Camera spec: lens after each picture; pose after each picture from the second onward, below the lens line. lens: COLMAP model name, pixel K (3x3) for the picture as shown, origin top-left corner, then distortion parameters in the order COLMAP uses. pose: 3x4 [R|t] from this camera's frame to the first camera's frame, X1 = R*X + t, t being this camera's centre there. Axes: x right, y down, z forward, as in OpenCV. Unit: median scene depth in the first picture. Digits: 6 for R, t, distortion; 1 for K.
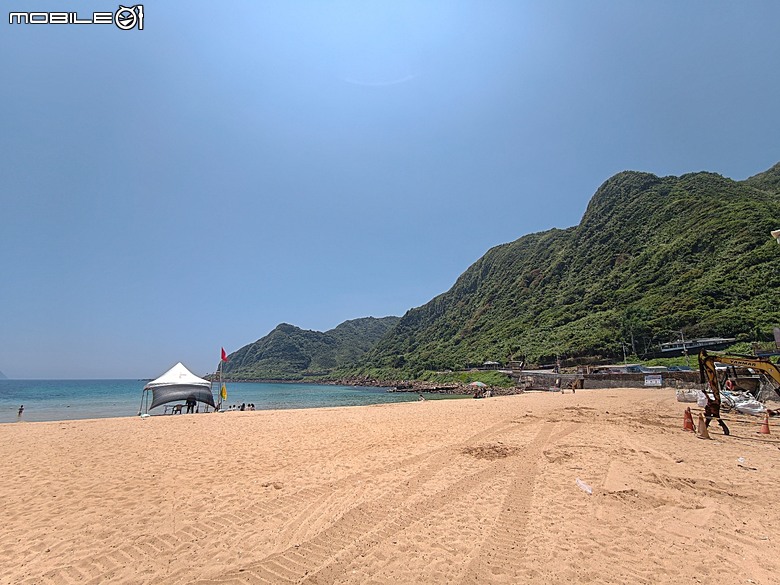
lens RADIAL K [[352.7, 0, 385.1], [0, 352.7, 288.1], [0, 0, 1]] dist [-0.020142, 0.007865]
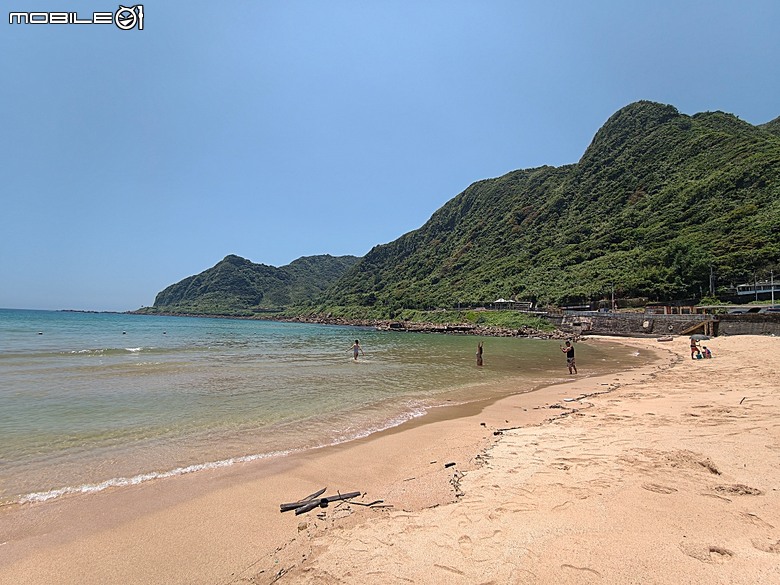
lens RADIAL K [[352.7, 0, 384.7], [0, 352.7, 289.4], [0, 0, 1]] dist [-0.020142, 0.007865]
pose [[0.989043, 0.051099, 0.138503, -0.044766], [-0.073005, 0.984734, 0.158019, 0.036540], [-0.128314, -0.166399, 0.977674, 0.113502]]
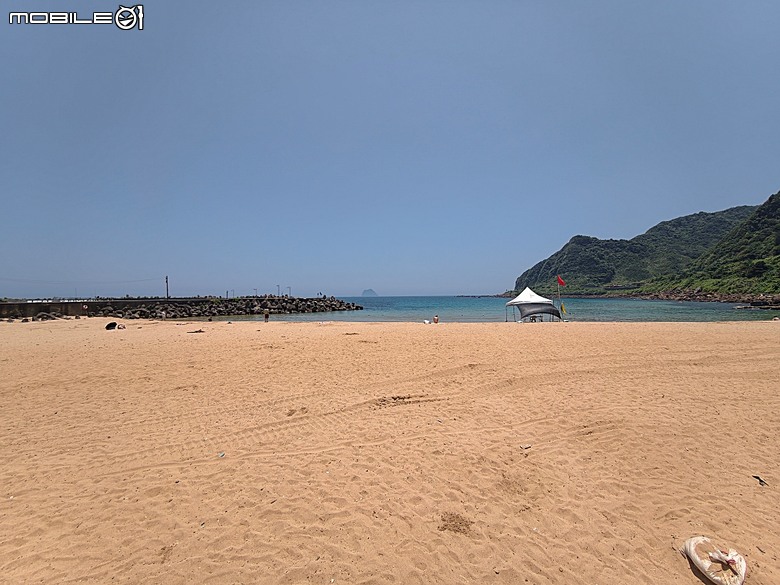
lens RADIAL K [[352.7, 0, 390.0], [0, 352.7, 288.8], [0, 0, 1]] dist [-0.020142, 0.007865]
pose [[0.716386, -0.019613, -0.697428, -0.000046], [0.184011, 0.969524, 0.161749, -0.008710], [0.673001, -0.244209, 0.698163, -0.028013]]
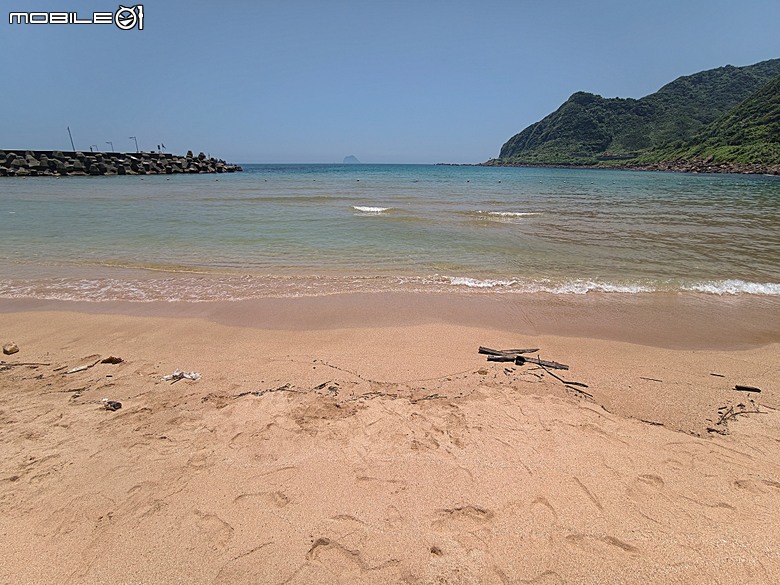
lens RADIAL K [[352.7, 0, 387.1], [0, 352.7, 279.7], [0, 0, 1]] dist [-0.020142, 0.007865]
pose [[0.740423, 0.215531, -0.636648, -0.036942], [0.161615, 0.862316, 0.479887, 0.038867], [0.652422, -0.458211, 0.603645, 0.119242]]
